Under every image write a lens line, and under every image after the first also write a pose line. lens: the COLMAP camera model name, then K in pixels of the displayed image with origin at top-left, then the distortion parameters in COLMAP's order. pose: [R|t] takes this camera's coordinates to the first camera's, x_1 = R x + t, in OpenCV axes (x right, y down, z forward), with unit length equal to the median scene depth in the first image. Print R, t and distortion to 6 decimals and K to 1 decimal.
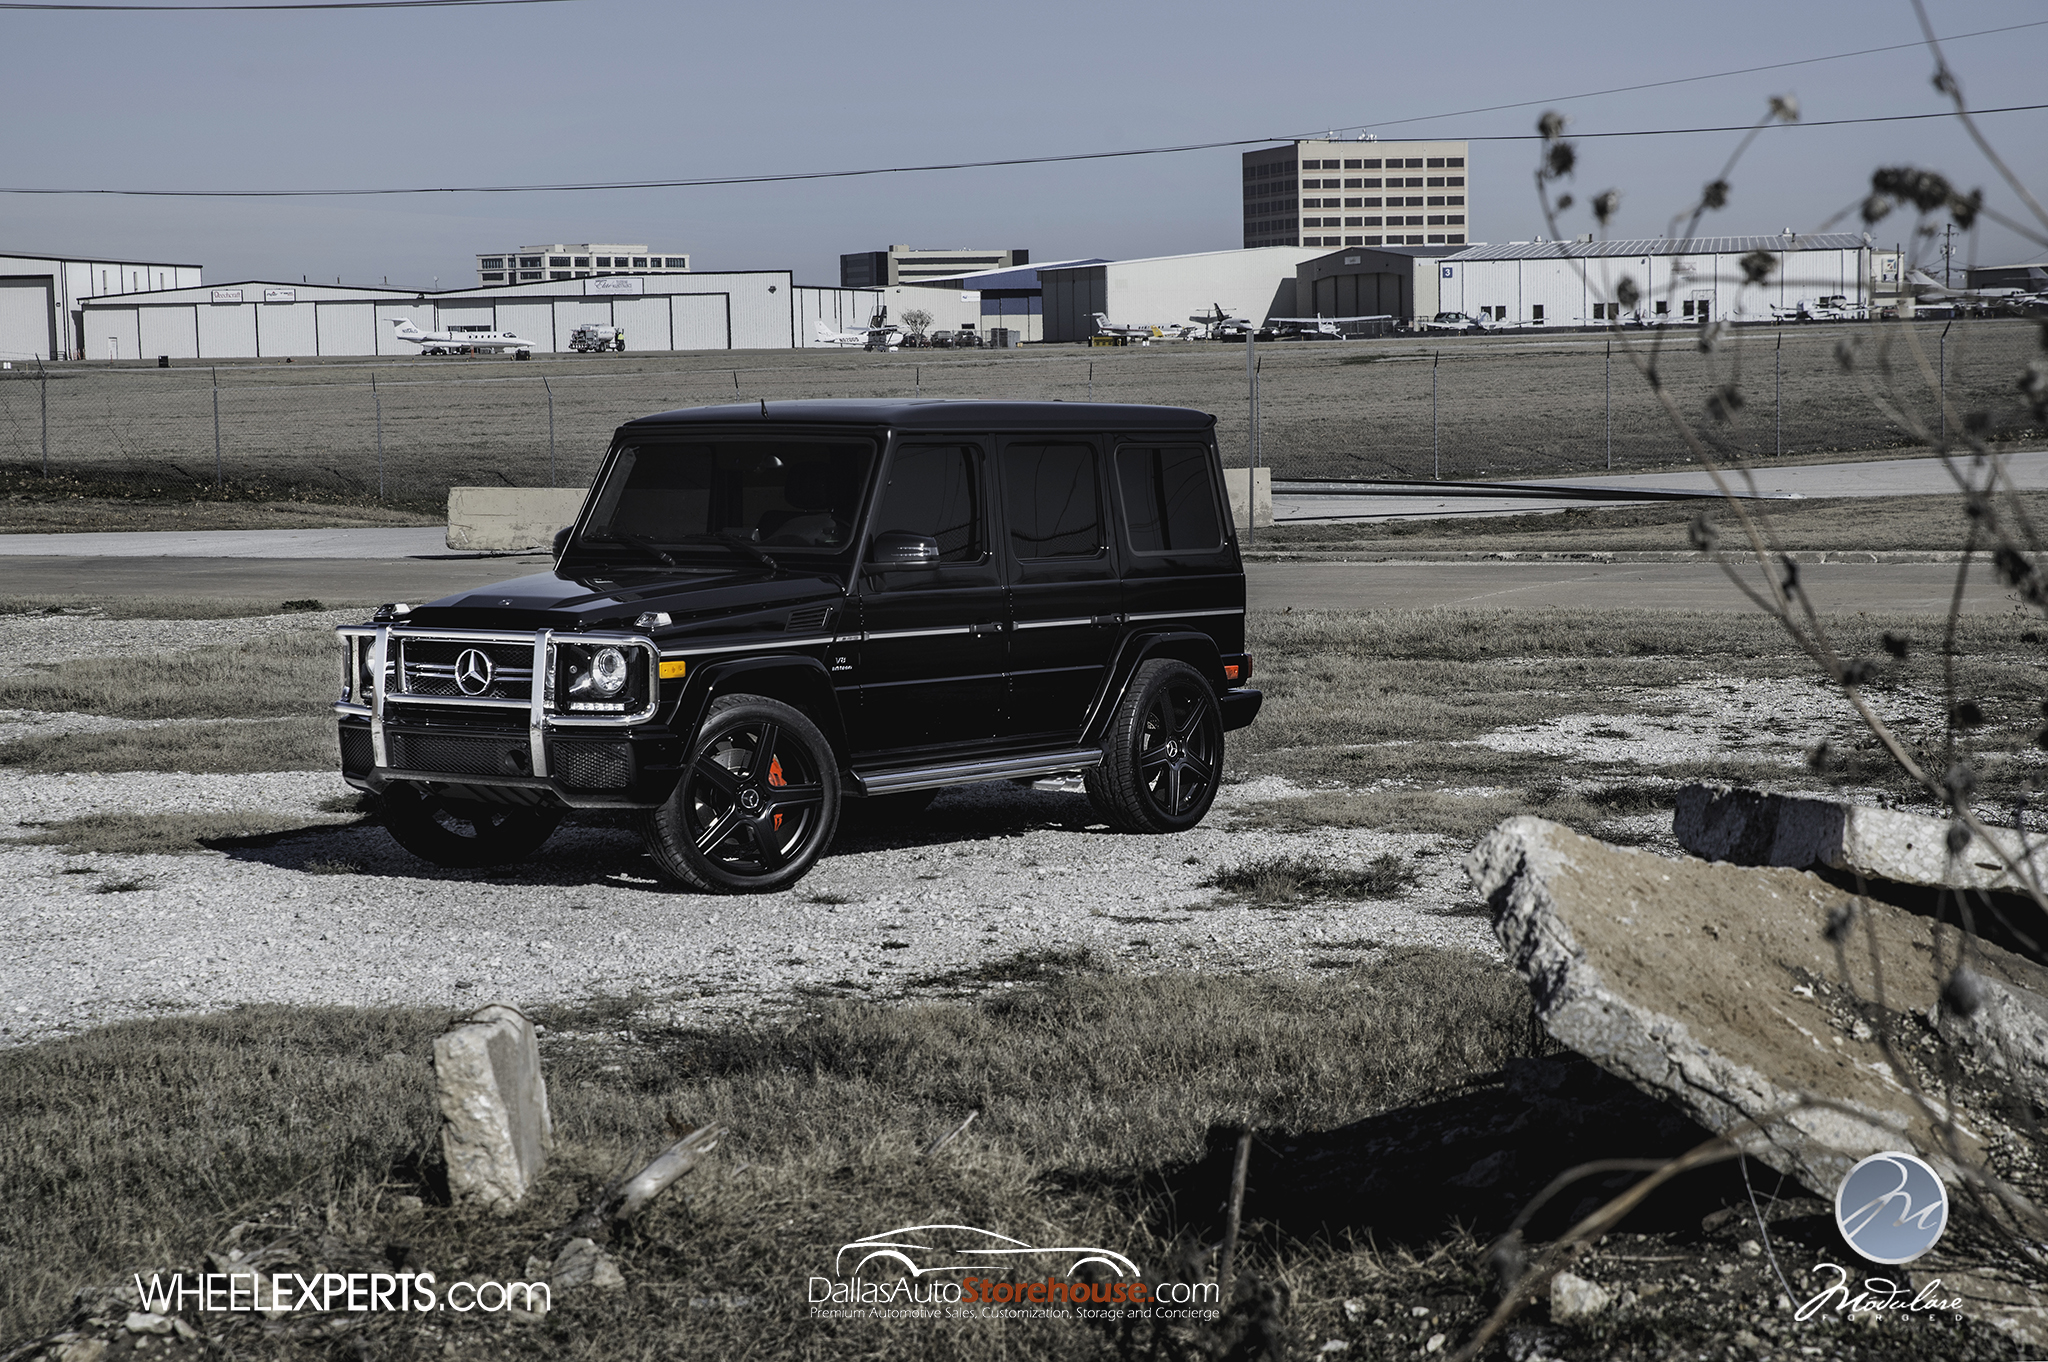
lens RADIAL K [[3975.2, 0, 1024.0], [0, 3975.2, 681.0], [0, 0, 1]] dist [-0.040869, -0.055365]
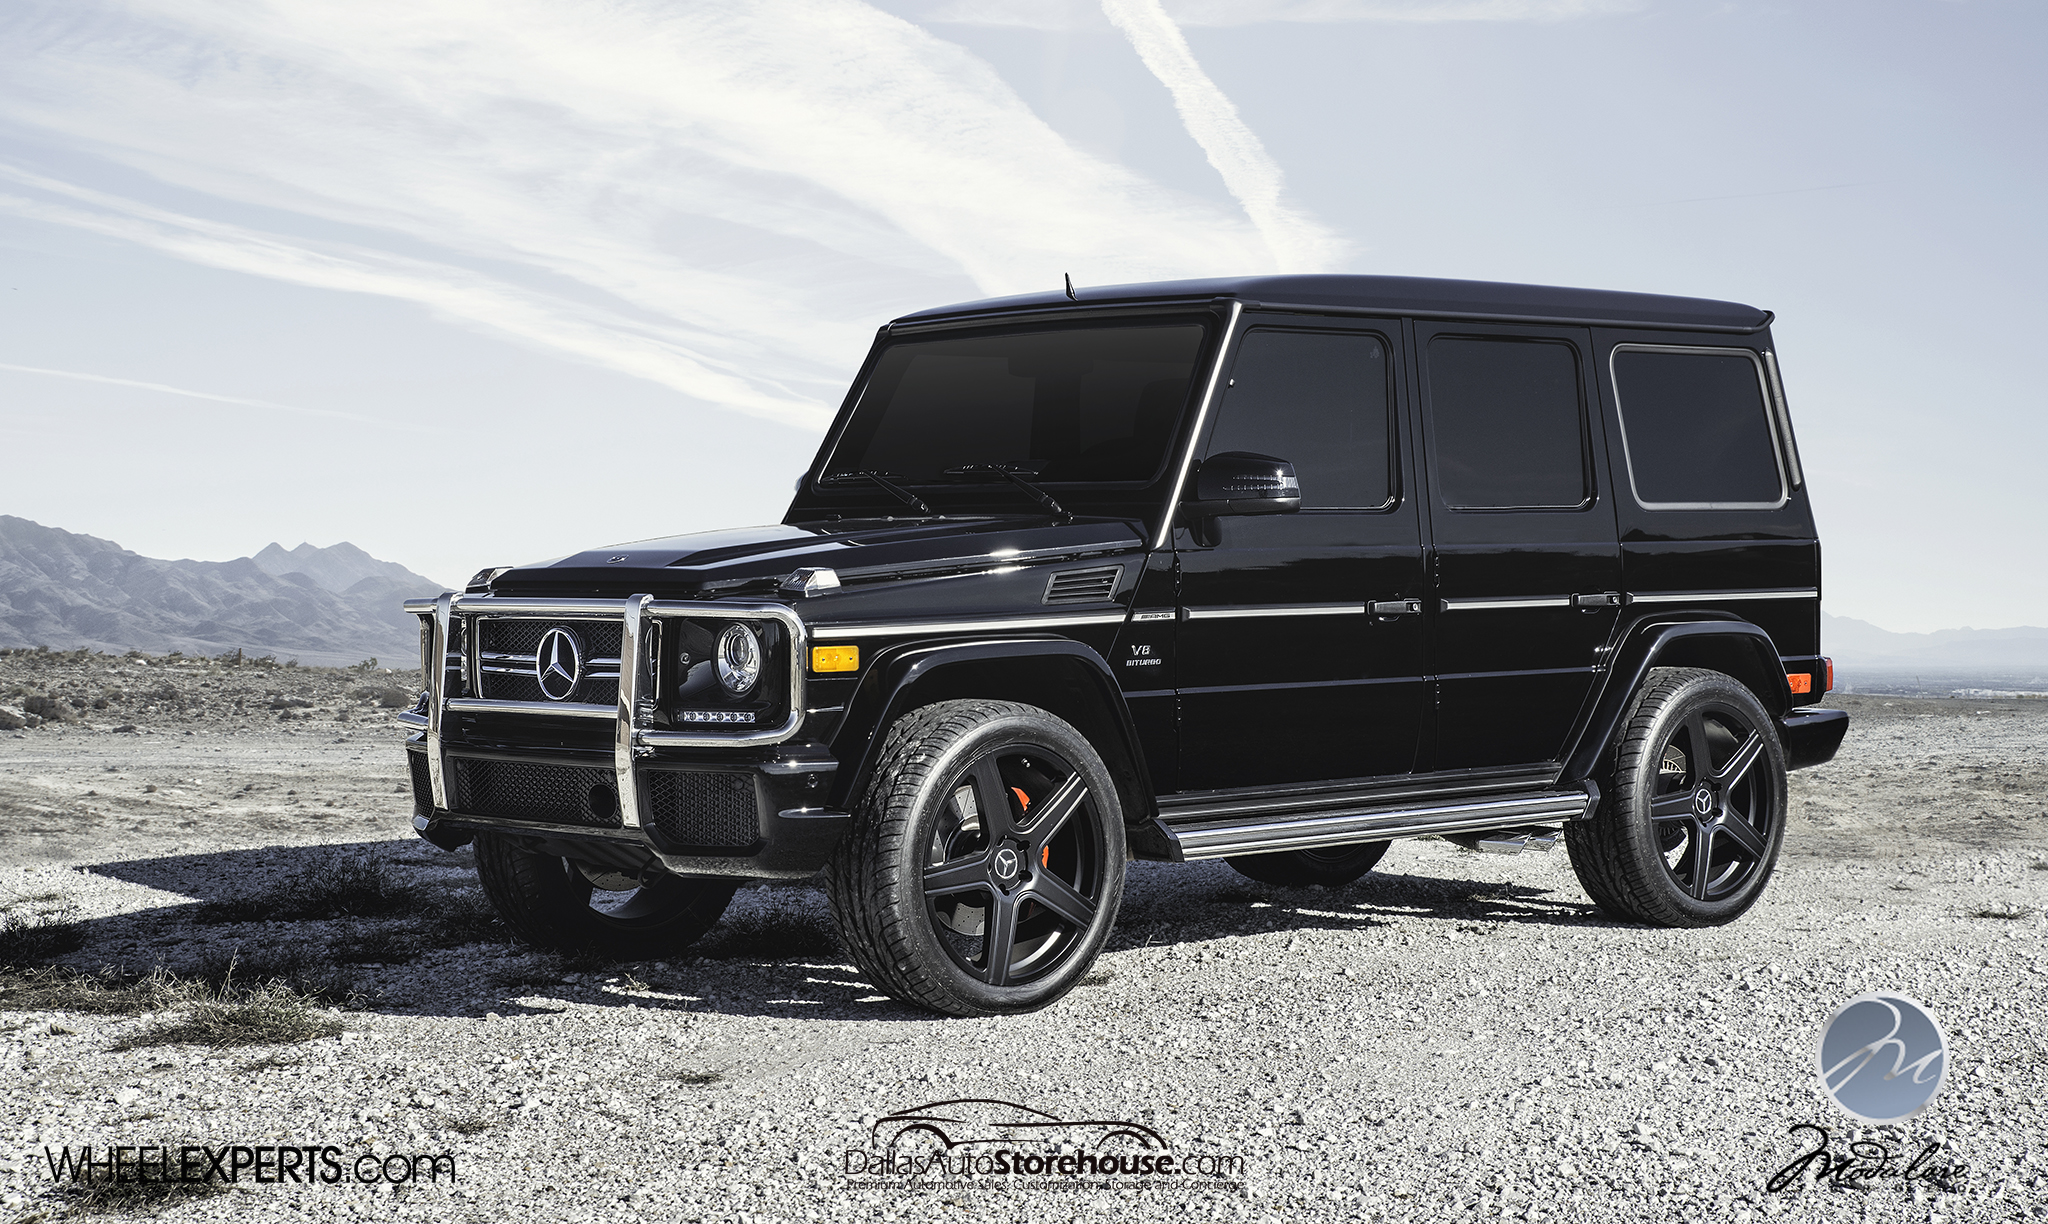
lens RADIAL K [[3889.4, 0, 1024.0], [0, 3889.4, 612.0], [0, 0, 1]] dist [0.046246, 0.097199]
pose [[0.983776, -0.003138, -0.179376, 0.049060], [-0.002849, 0.999448, -0.033108, 0.009573], [0.179381, 0.033082, 0.983223, 0.371286]]
